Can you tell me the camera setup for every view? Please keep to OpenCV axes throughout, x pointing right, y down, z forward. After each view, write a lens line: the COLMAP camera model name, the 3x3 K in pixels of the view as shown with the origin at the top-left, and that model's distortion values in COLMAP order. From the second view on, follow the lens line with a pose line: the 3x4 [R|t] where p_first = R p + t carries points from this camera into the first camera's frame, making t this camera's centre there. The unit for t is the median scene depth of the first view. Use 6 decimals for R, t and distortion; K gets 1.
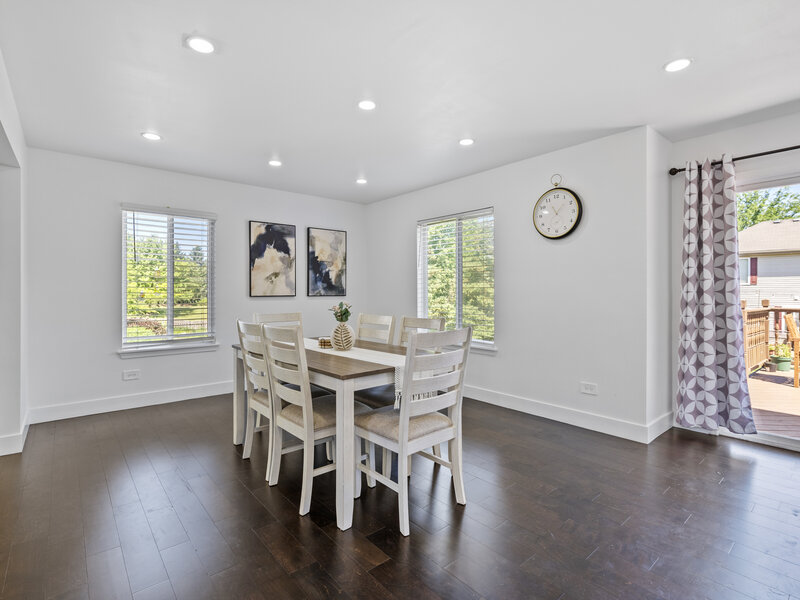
lens RADIAL K [[401.9, 0, 401.4], [0, 401.9, 297.7], [0, 0, 1]] dist [-0.006274, 0.000966]
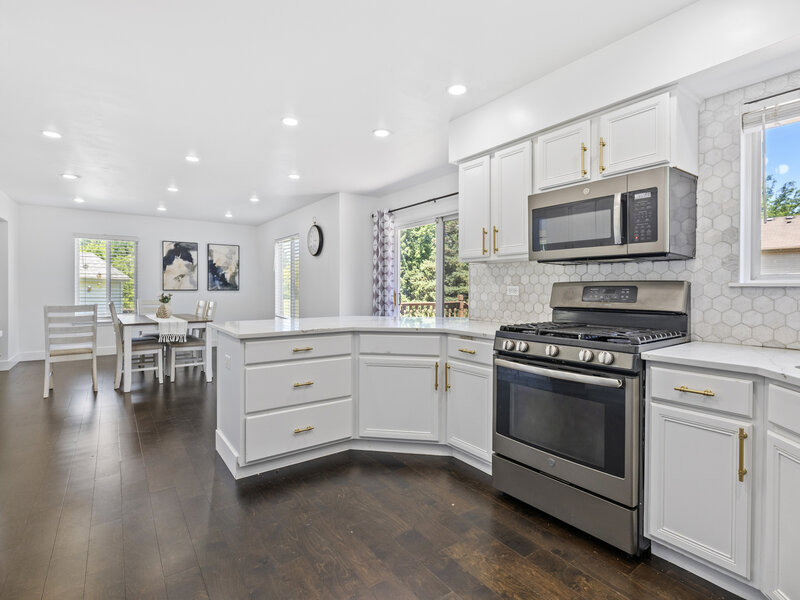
lens RADIAL K [[401.9, 0, 393.2], [0, 401.9, 293.1], [0, 0, 1]] dist [-0.006274, 0.000966]
pose [[0.996482, 0.006794, -0.083533, 0.579300], [-0.006898, 0.999976, -0.000955, 0.003086], [0.083525, 0.001528, 0.996505, -0.418996]]
